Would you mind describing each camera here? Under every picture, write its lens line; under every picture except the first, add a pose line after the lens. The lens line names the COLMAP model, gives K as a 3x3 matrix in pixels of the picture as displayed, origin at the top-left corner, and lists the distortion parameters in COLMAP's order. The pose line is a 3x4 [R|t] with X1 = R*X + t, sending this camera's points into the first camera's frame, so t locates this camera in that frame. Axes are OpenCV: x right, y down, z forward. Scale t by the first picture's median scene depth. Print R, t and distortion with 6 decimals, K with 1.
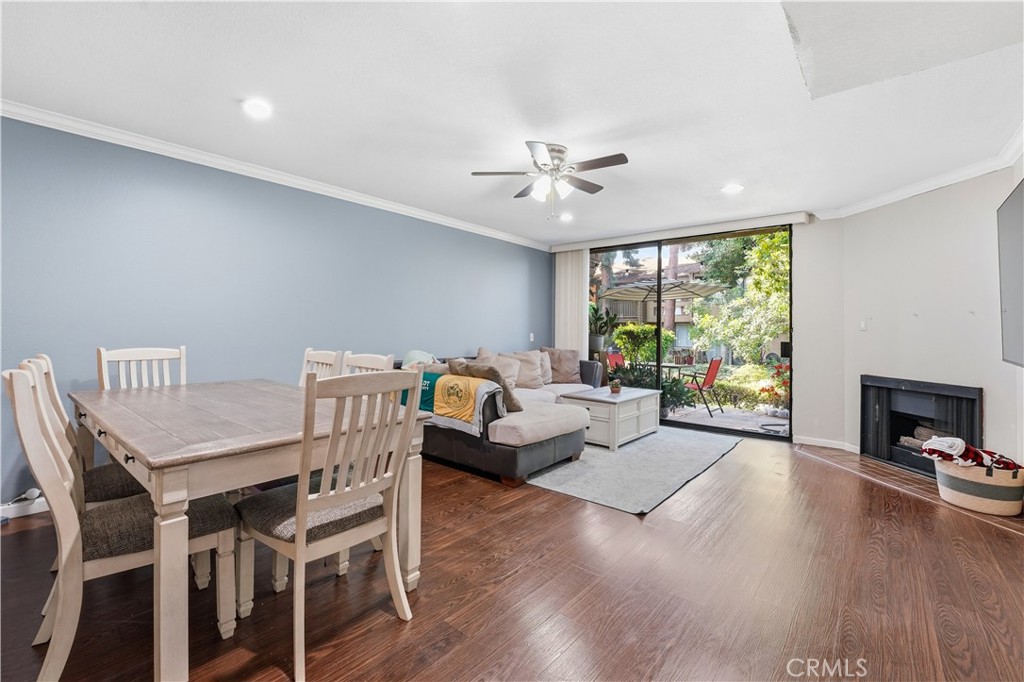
lens RADIAL K [[437.2, 0, 519.8], [0, 437.2, 336.3], [0, 0, 1]] dist [0.002675, -0.002502]
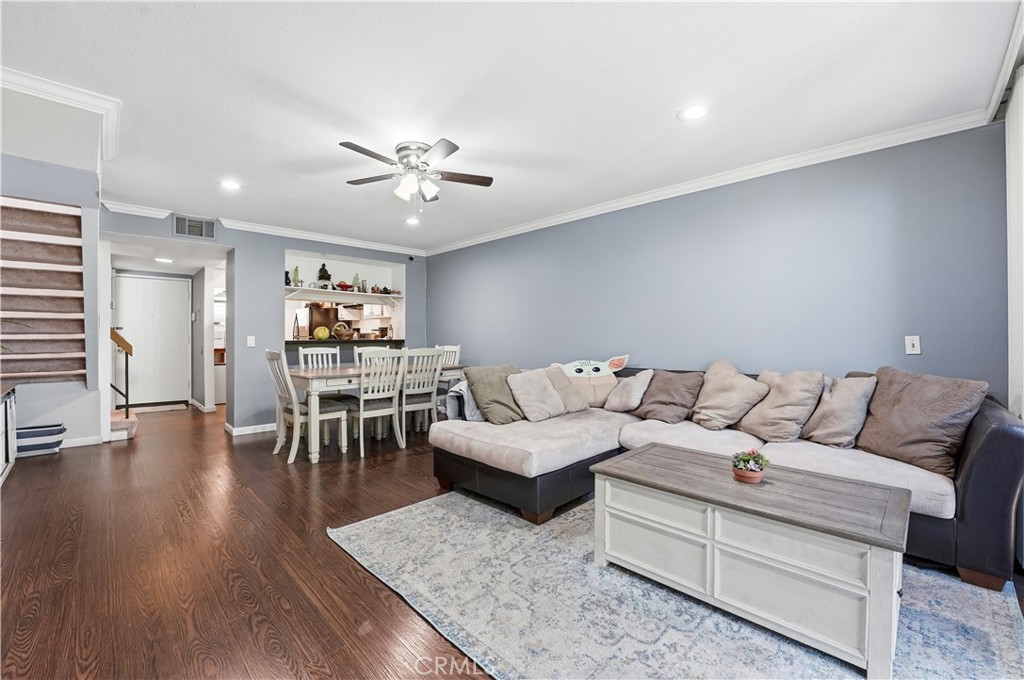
lens RADIAL K [[437.2, 0, 512.0], [0, 437.2, 335.5], [0, 0, 1]] dist [0.002675, -0.002502]
pose [[-0.122578, -0.013533, -0.992367, 0.574459], [-0.011926, 0.999855, -0.012162, 0.002509], [0.992387, 0.010344, -0.122722, 0.748806]]
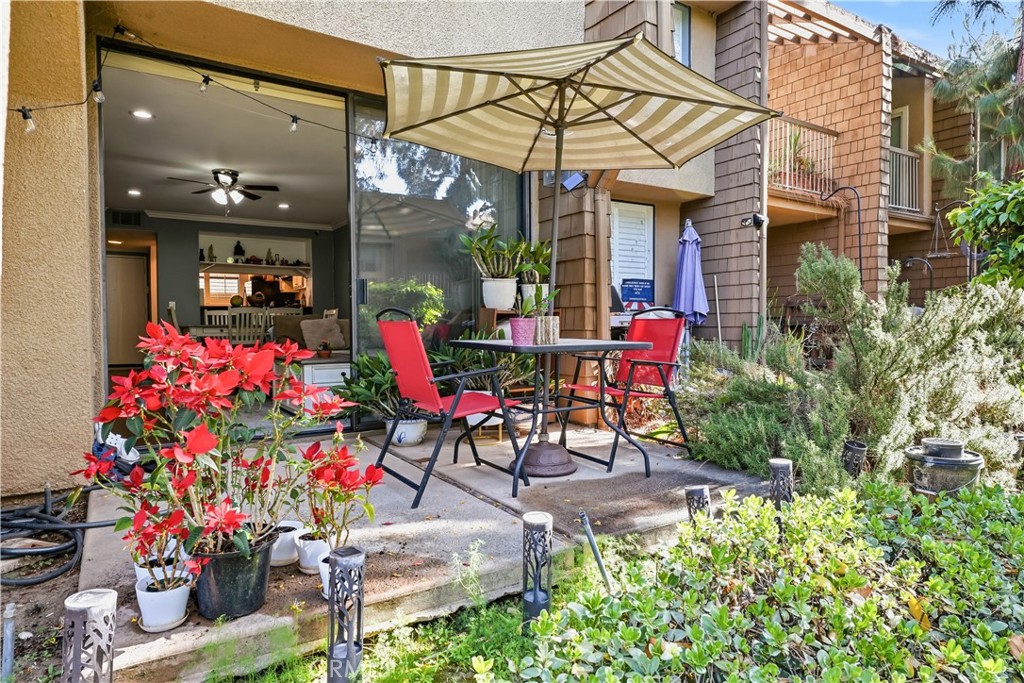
lens RADIAL K [[609.0, 0, 512.3], [0, 609.0, 337.4], [0, 0, 1]] dist [-0.006701, -0.001000]
pose [[-0.338086, 0.007838, -0.941083, 0.942205], [-0.011445, 0.999857, 0.012439, 0.063161], [0.941046, 0.014976, -0.337948, 1.478292]]
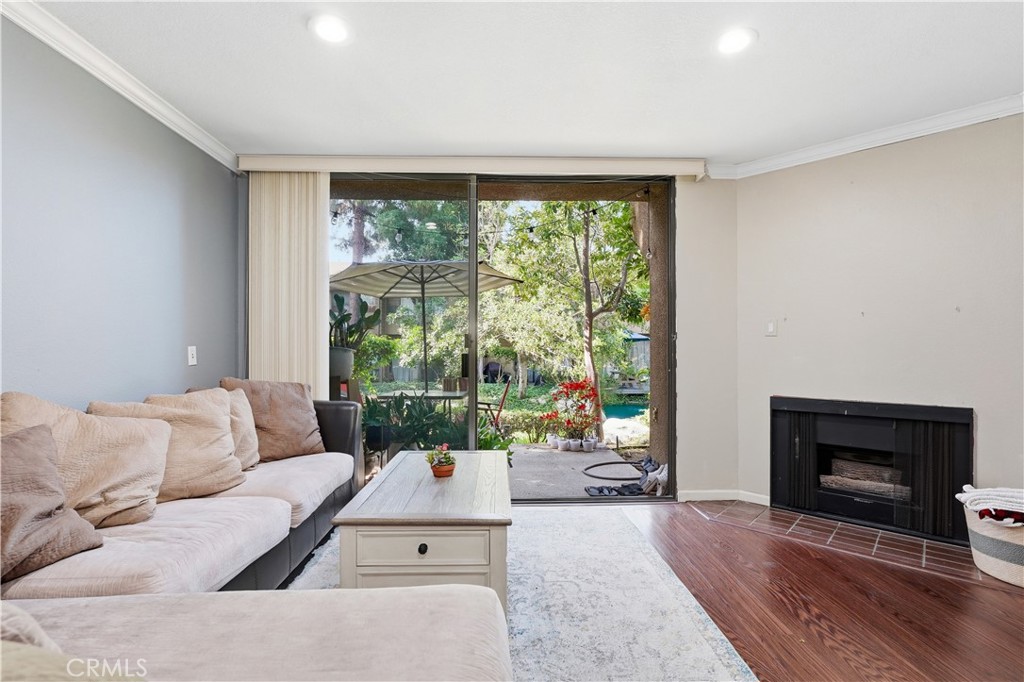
lens RADIAL K [[464.4, 0, 518.3], [0, 464.4, 347.1], [0, 0, 1]] dist [-0.001373, -0.000303]
pose [[0.753652, -0.008886, 0.657214, -0.033827], [0.018602, 0.999796, -0.007813, 0.003088], [-0.657011, 0.018114, 0.753664, 0.529366]]
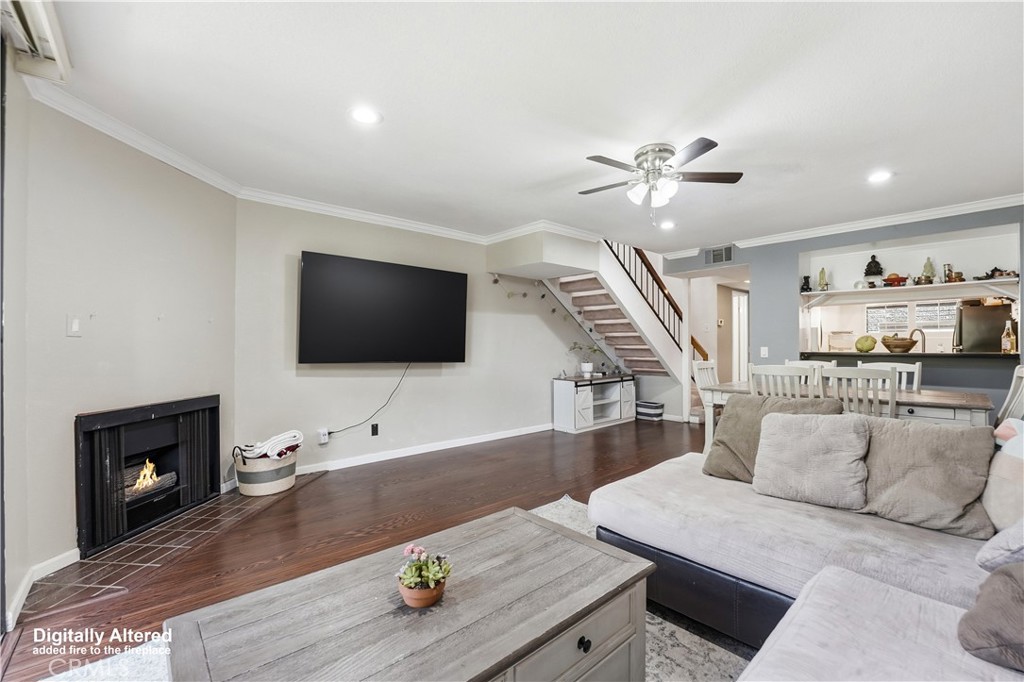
lens RADIAL K [[437.2, 0, 512.2], [0, 437.2, 344.9], [0, 0, 1]] dist [0.002675, -0.002502]
pose [[-0.983523, -0.013376, 0.180285, 0.107360], [-0.011044, 0.999842, 0.013931, -0.012342], [-0.180443, 0.011710, -0.983516, 1.103996]]
